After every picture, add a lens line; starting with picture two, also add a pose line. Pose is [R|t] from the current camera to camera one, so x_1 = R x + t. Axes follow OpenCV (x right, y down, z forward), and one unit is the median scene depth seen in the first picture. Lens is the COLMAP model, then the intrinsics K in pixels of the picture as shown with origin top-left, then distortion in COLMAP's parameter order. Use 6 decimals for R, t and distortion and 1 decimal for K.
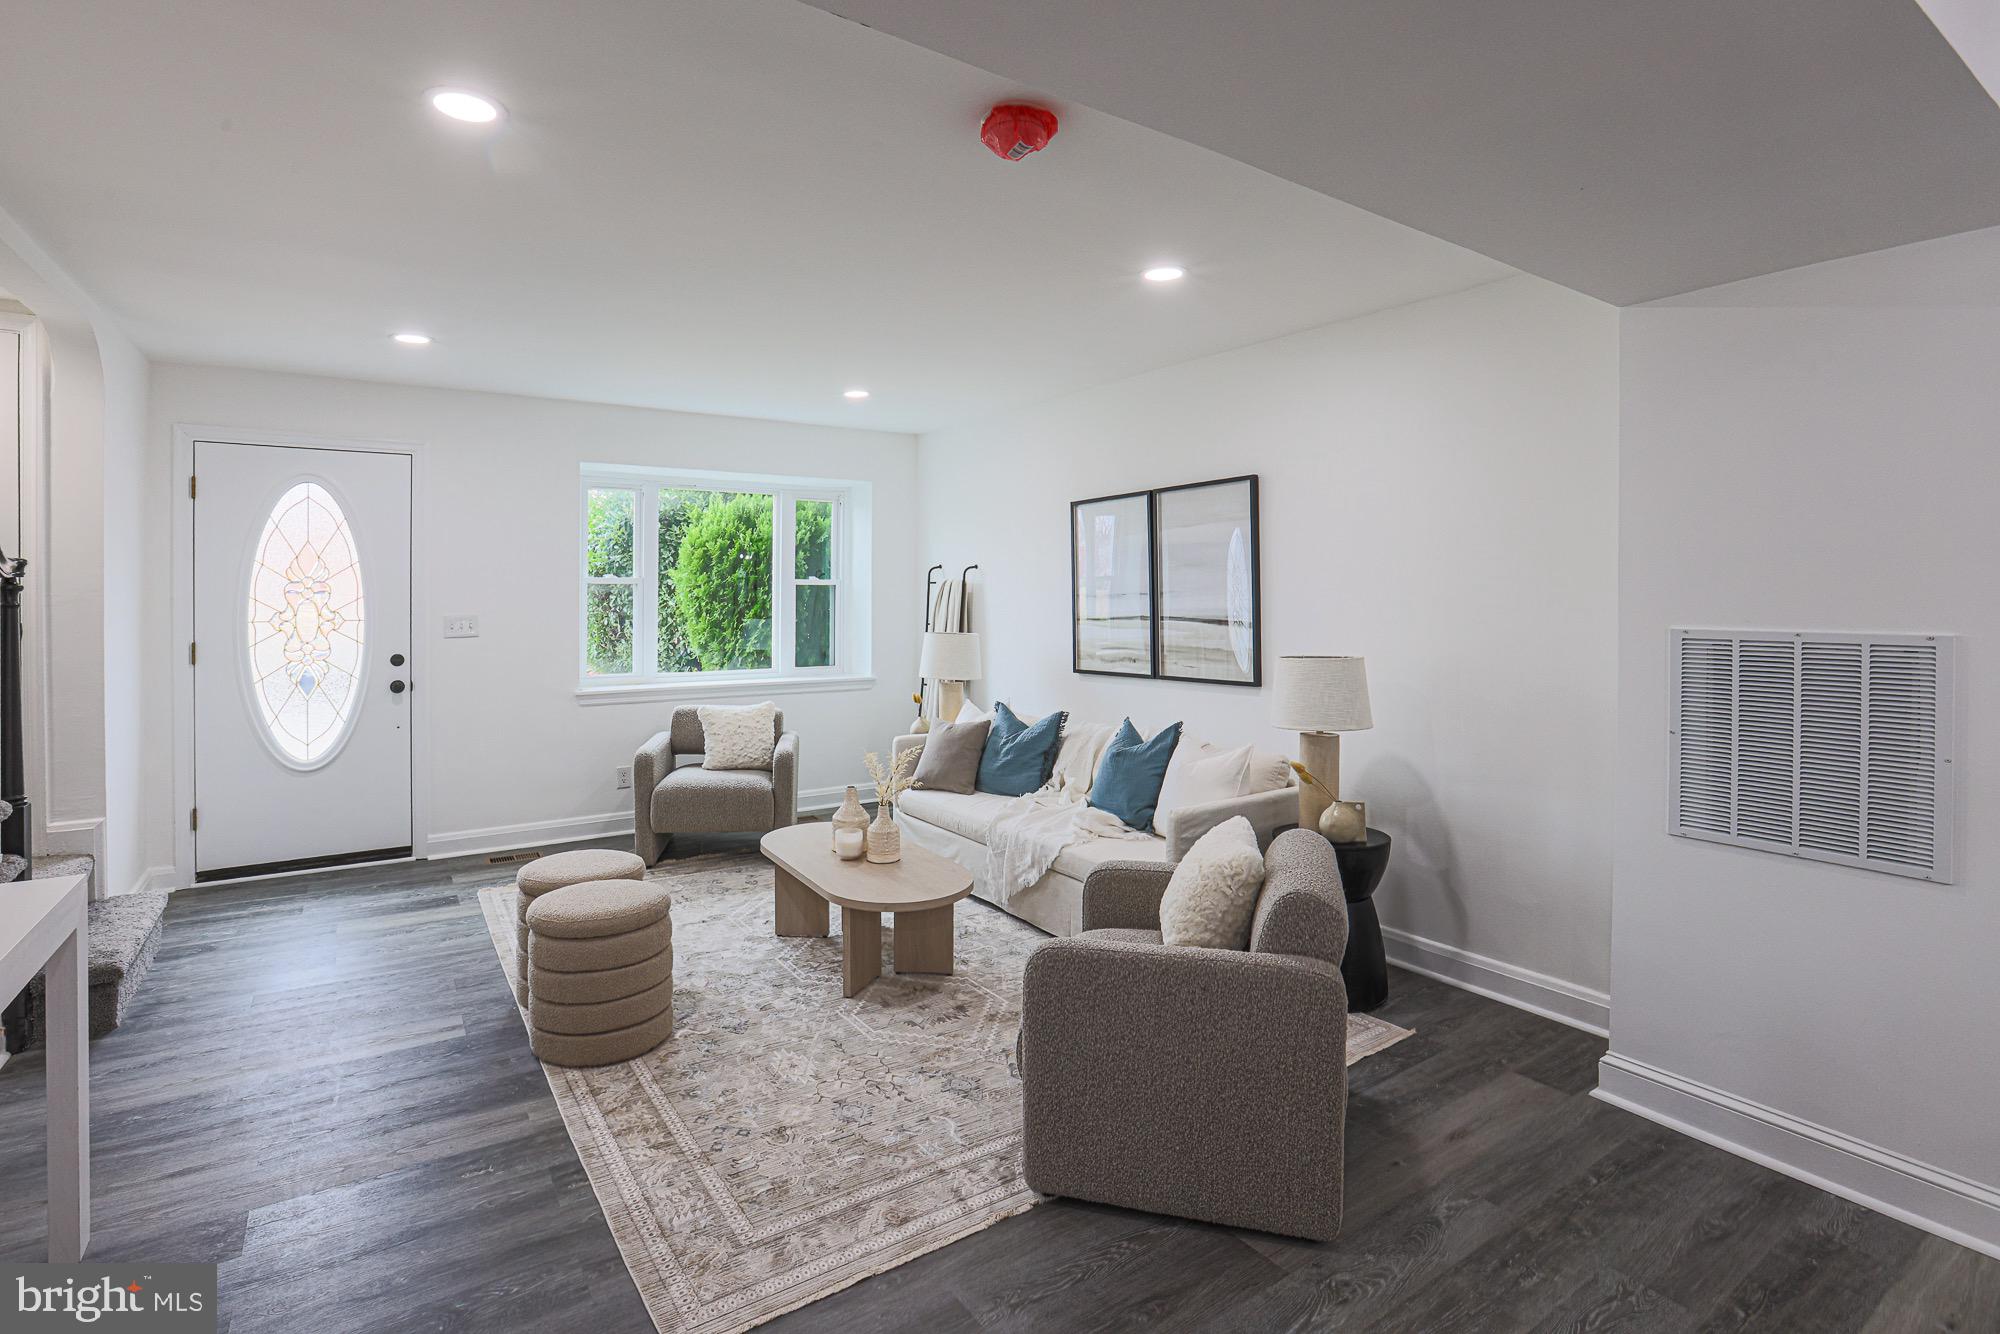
lens RADIAL K [[930.6, 0, 1023.9], [0, 930.6, 607.8], [0, 0, 1]] dist [-0.044089, 0.015142]
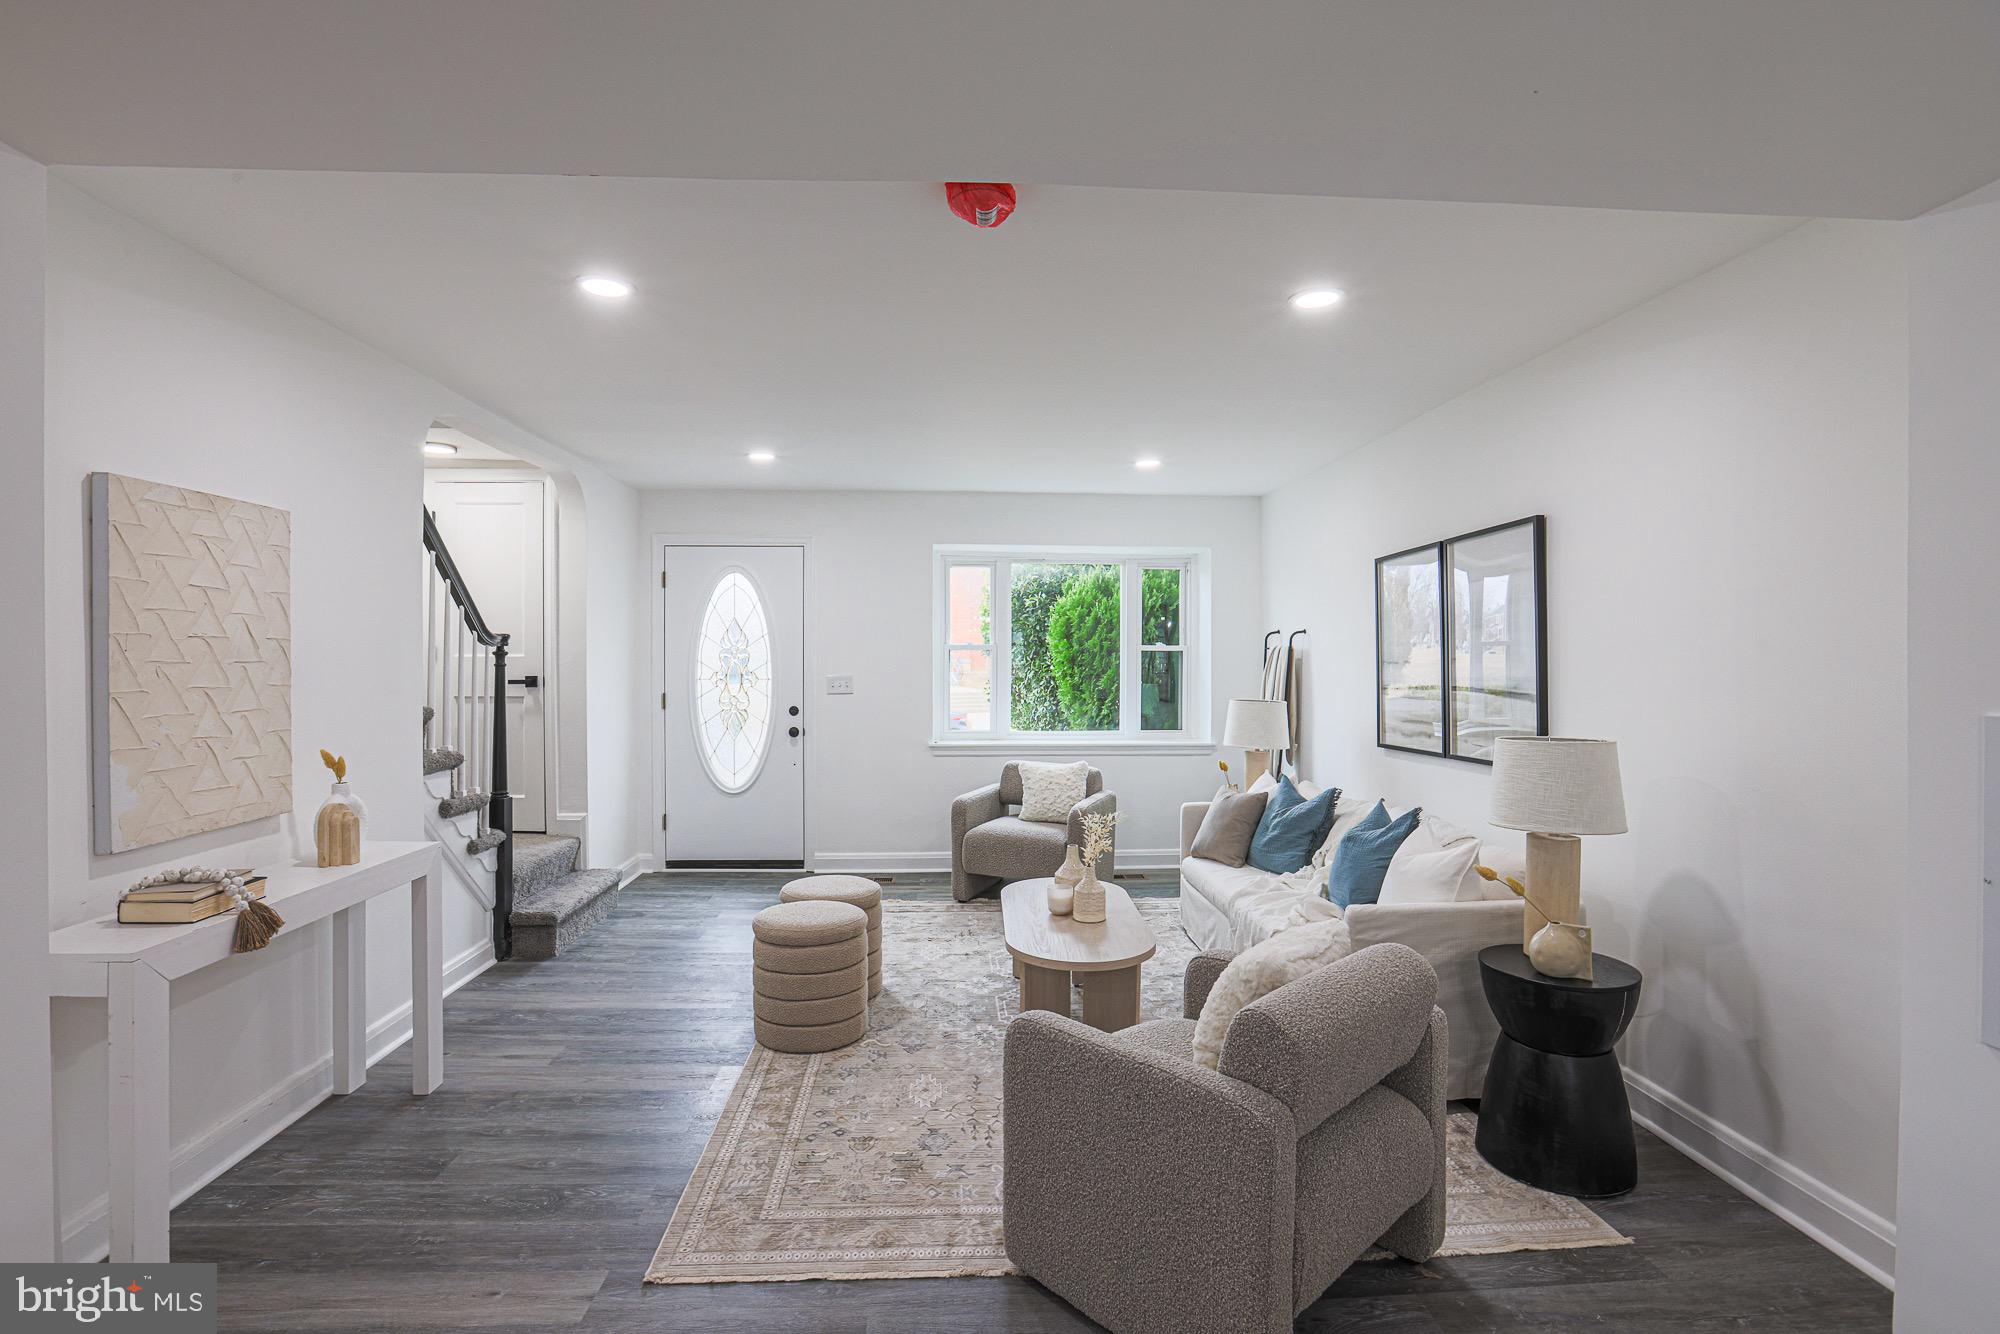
lens RADIAL K [[930.6, 0, 1053.2], [0, 930.6, 666.7], [0, 0, 1]] dist [-0.044089, 0.015142]
pose [[0.864465, 0.005898, -0.502659, 0.272417], [-0.010237, 0.999930, -0.005872, 0.000898], [0.502589, 0.010222, 0.864465, 0.081163]]
